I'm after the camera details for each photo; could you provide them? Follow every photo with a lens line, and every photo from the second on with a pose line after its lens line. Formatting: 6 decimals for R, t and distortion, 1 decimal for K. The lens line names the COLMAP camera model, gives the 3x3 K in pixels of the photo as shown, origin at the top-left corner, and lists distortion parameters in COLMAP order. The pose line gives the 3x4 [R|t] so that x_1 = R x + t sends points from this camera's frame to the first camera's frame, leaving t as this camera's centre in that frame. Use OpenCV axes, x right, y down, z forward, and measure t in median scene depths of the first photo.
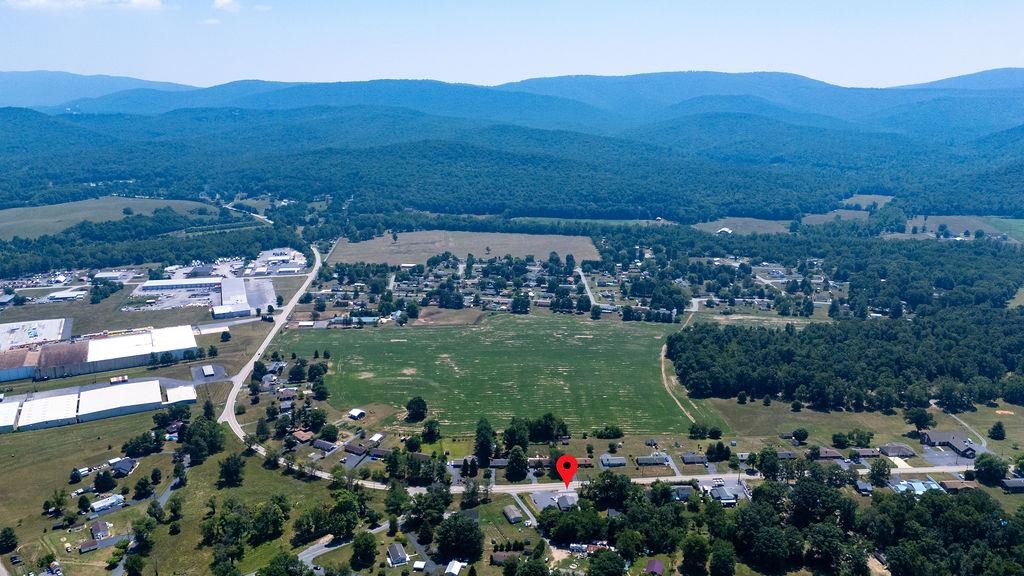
lens RADIAL K [[761.3, 0, 518.0], [0, 761.3, 282.6], [0, 0, 1]] dist [0.063847, -0.059616]
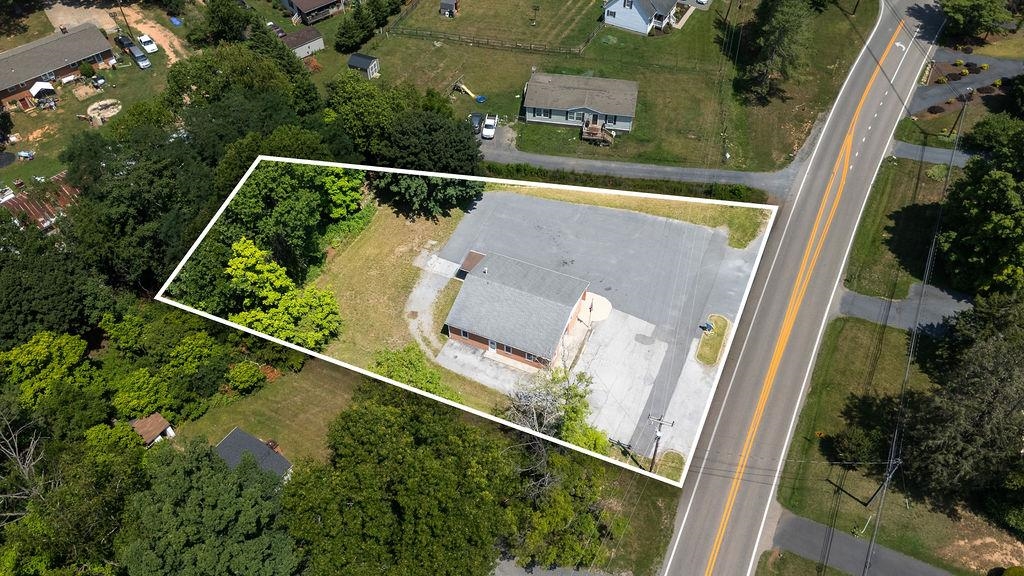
lens RADIAL K [[761.3, 0, 510.8], [0, 761.3, 284.7], [0, 0, 1]] dist [0.063847, -0.059616]
pose [[-0.529626, 0.635490, -0.561826, 0.135774], [-0.218066, 0.538079, 0.814198, 0.141270], [0.819722, 0.553735, -0.146402, 0.915792]]
